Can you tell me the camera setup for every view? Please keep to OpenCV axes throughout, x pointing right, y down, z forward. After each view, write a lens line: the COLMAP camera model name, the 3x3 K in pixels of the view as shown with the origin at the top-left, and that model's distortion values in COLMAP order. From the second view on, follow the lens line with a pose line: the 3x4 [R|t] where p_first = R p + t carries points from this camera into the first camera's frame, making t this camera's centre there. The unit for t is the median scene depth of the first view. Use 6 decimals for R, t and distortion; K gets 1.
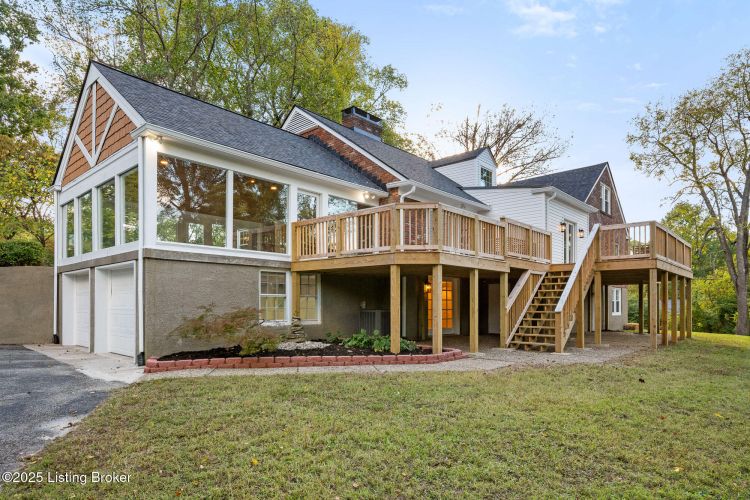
lens RADIAL K [[438.2, 0, 375.0], [0, 438.2, 250.0], [0, 0, 1]] dist [0.001769, 0.000469]
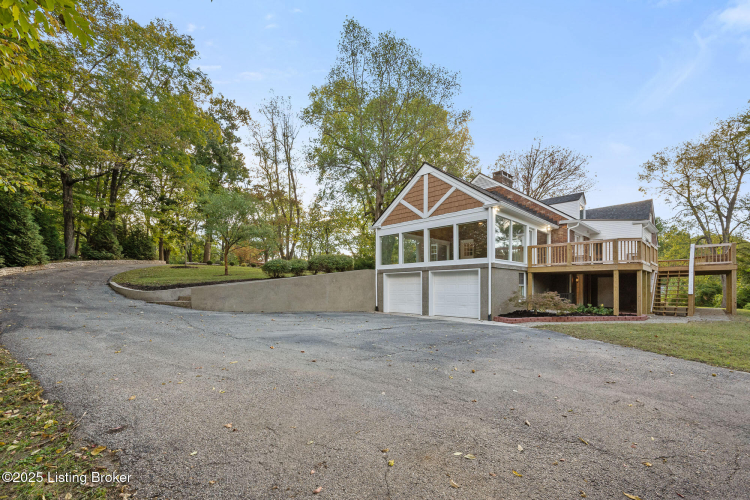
lens RADIAL K [[318.8, 0, 372.3], [0, 318.8, 251.9], [0, 0, 1]] dist [0.000569, 0.000306]
pose [[0.997908, -0.007382, -0.064224, -0.642823], [0.007790, 0.999951, 0.006117, -0.042902], [0.064176, -0.006605, 0.997917, -0.326775]]
